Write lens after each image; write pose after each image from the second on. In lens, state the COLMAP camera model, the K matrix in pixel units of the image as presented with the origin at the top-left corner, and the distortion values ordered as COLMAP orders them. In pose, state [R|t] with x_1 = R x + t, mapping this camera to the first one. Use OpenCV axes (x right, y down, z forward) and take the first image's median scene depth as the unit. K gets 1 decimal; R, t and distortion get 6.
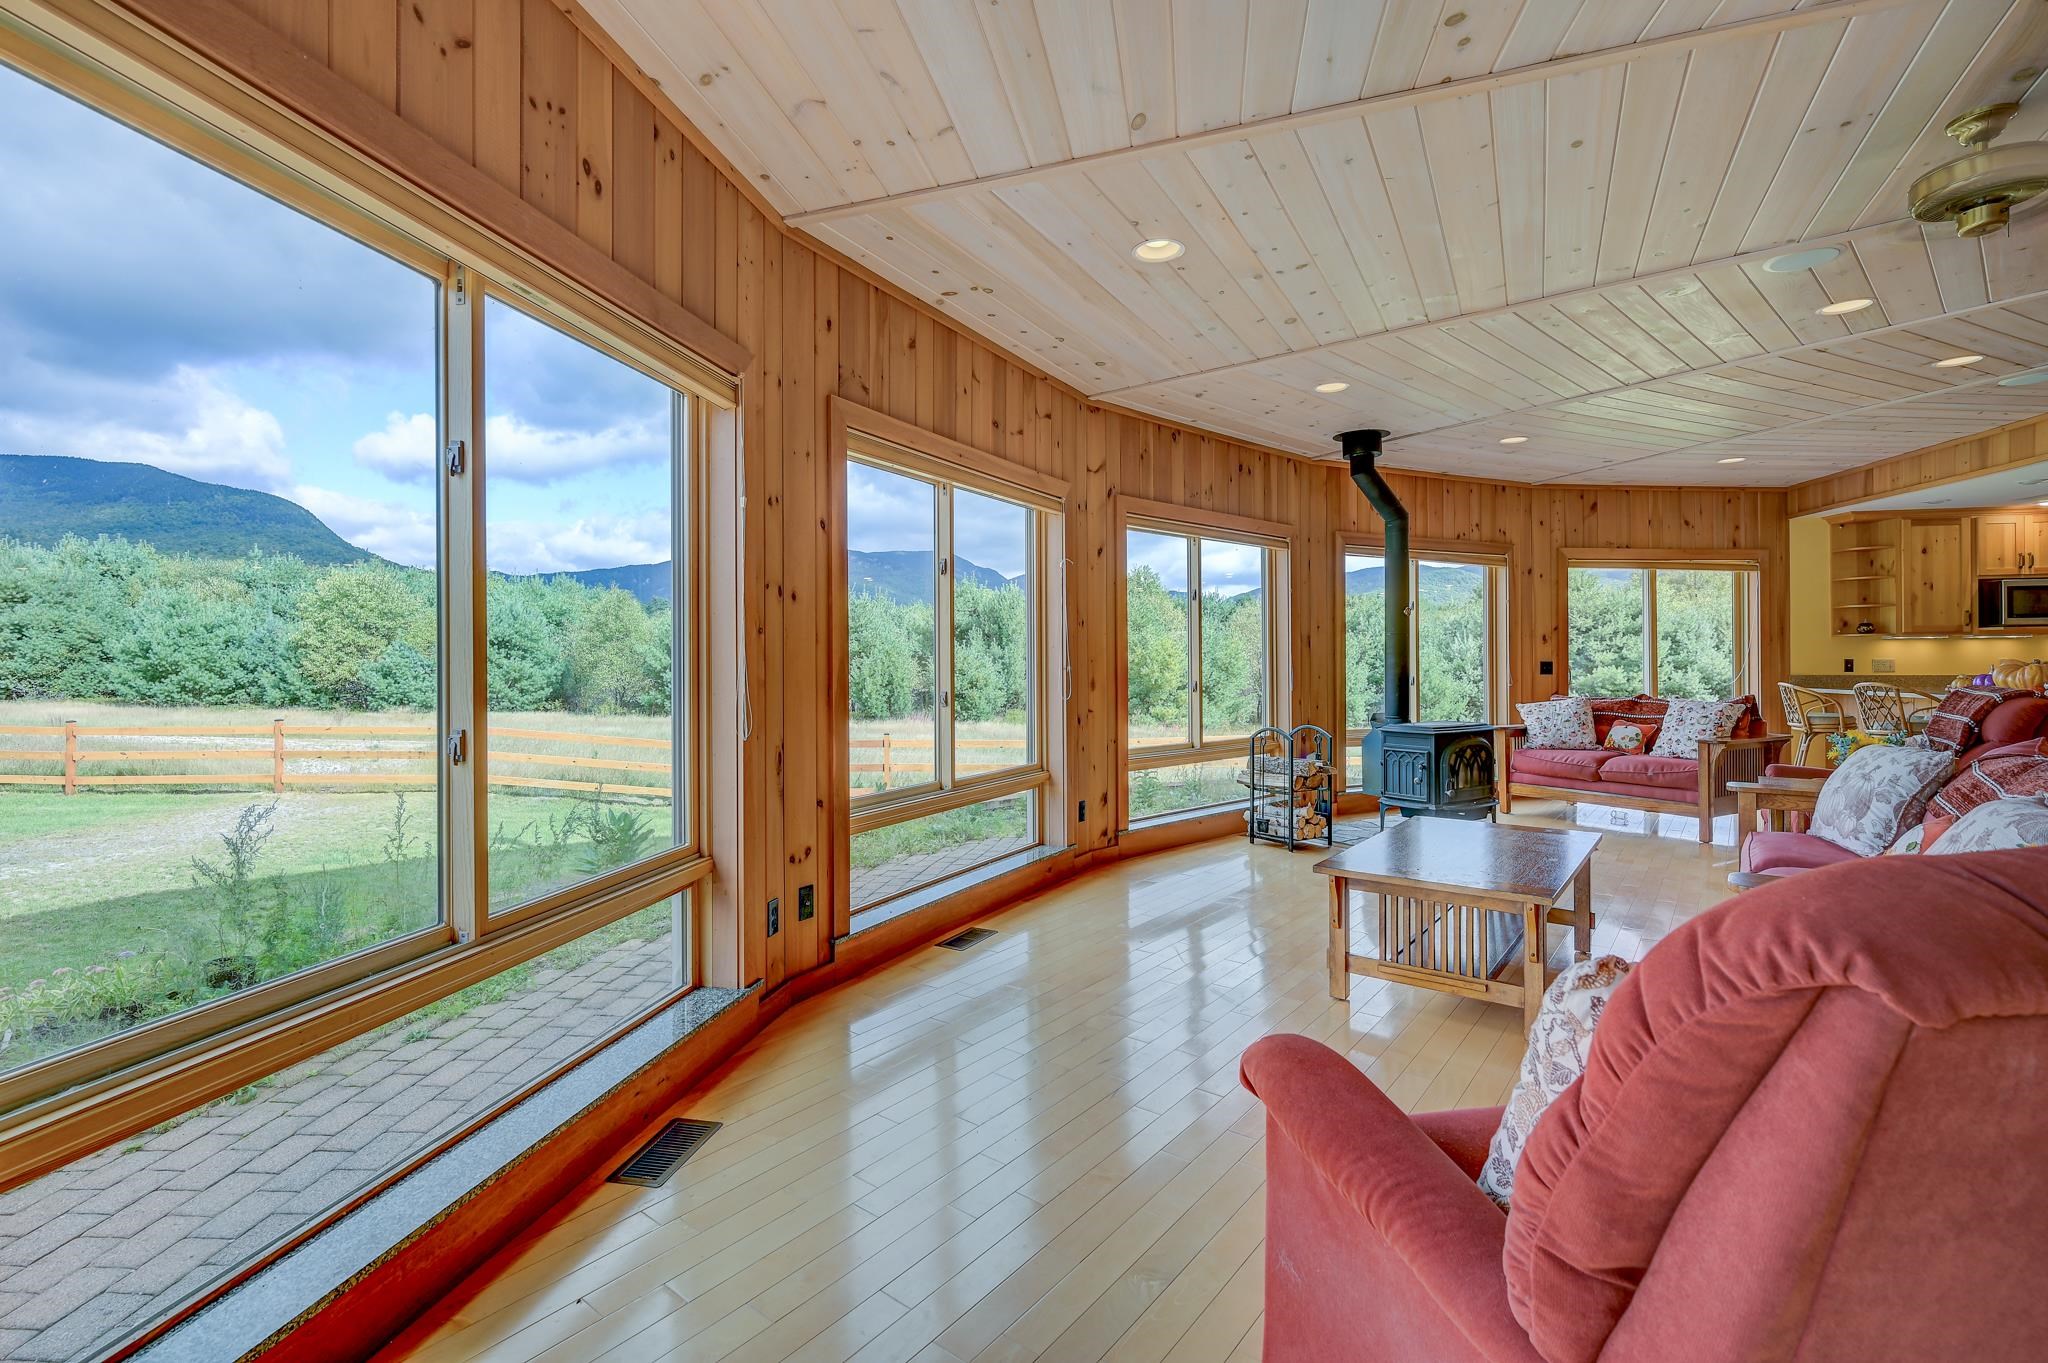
lens RADIAL K [[916.5, 0, 1014.0], [0, 916.5, 658.0], [0, 0, 1]] dist [0.002106, 0.000165]
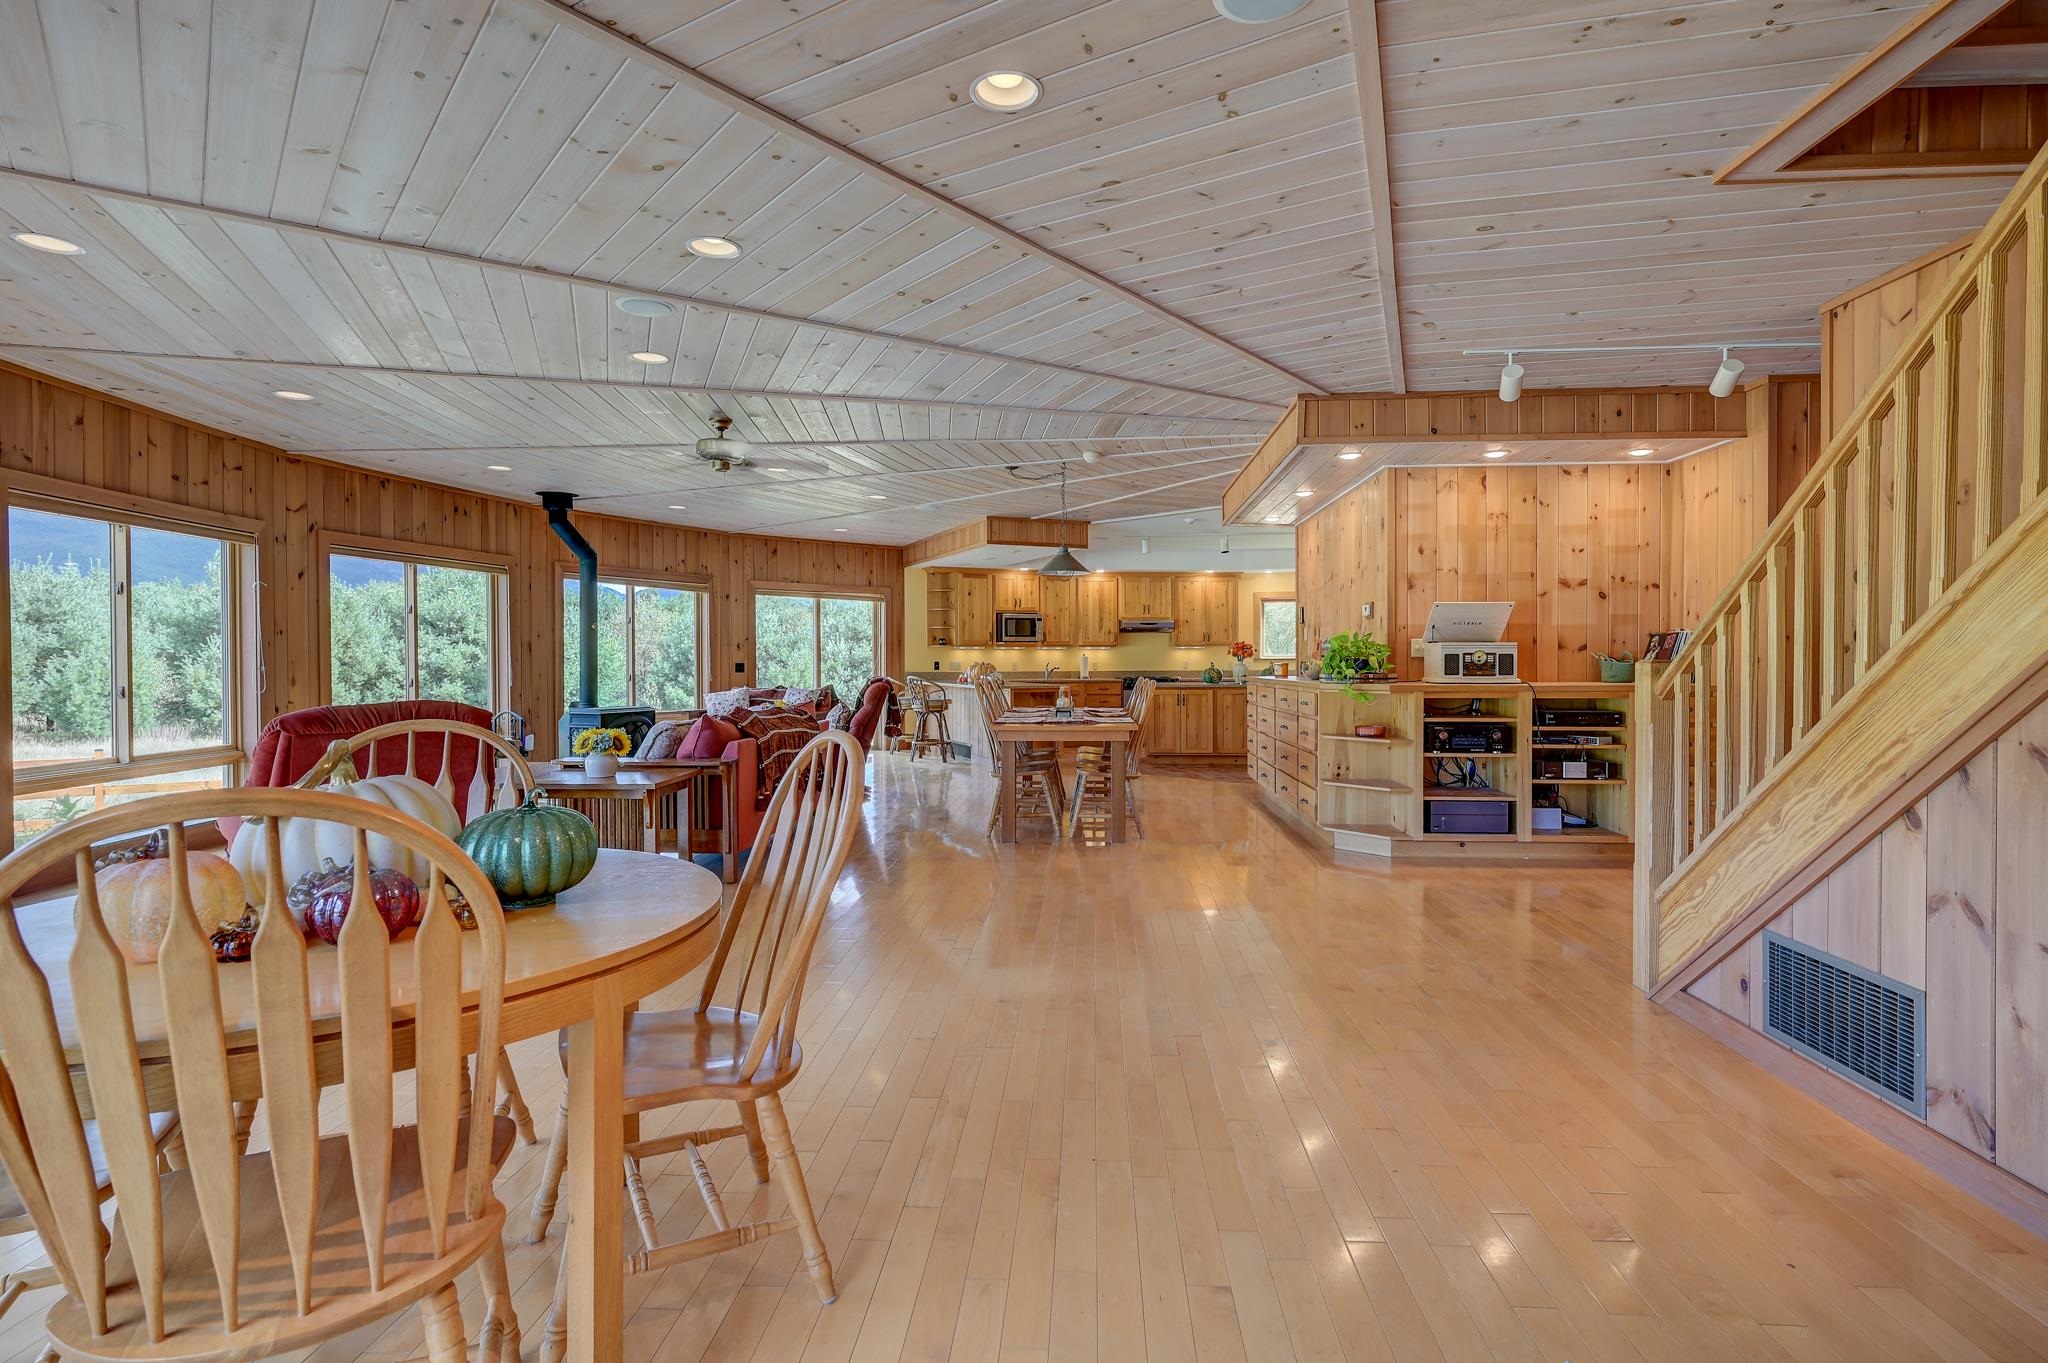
lens RADIAL K [[984.4, 0, 1028.1], [0, 984.4, 671.6], [0, 0, 1]] dist [-0.000790, 0.001046]
pose [[0.821565, -0.004427, 0.570098, 0.114254], [-0.002909, 0.999924, 0.011957, -0.002574], [-0.570107, -0.011482, 0.821490, -0.536446]]
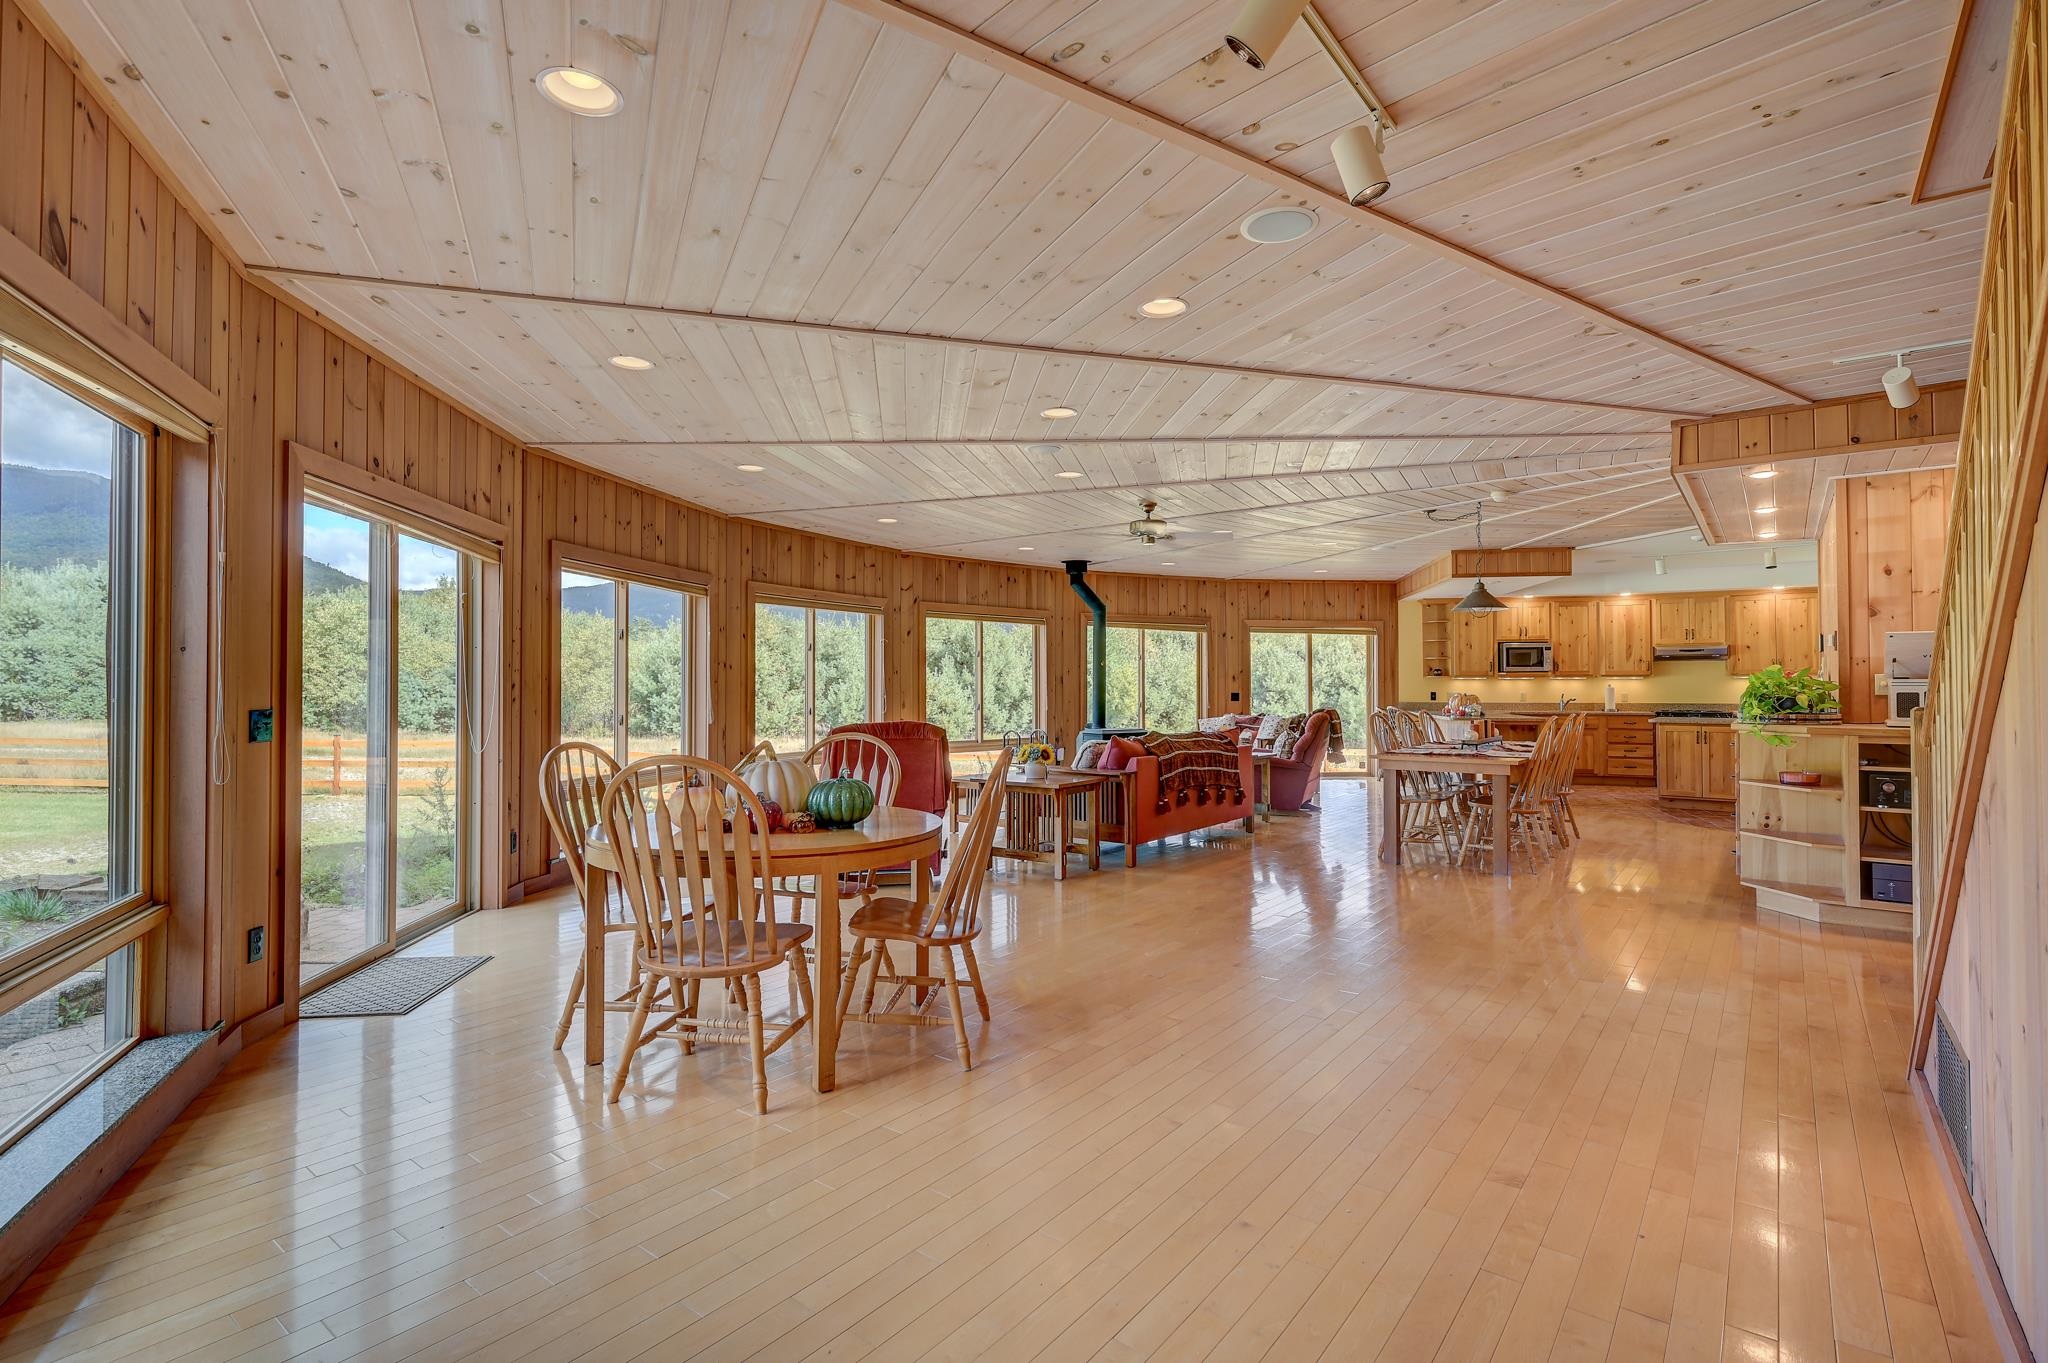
lens RADIAL K [[968.3, 0, 1031.1], [0, 968.3, 674.3], [0, 0, 1]] dist [0.001020, 0.000877]
pose [[0.999863, 0.004256, 0.015992, 0.246712], [-0.004113, 0.999951, -0.009005, -0.013493], [-0.016030, 0.008938, 0.999832, -0.757110]]
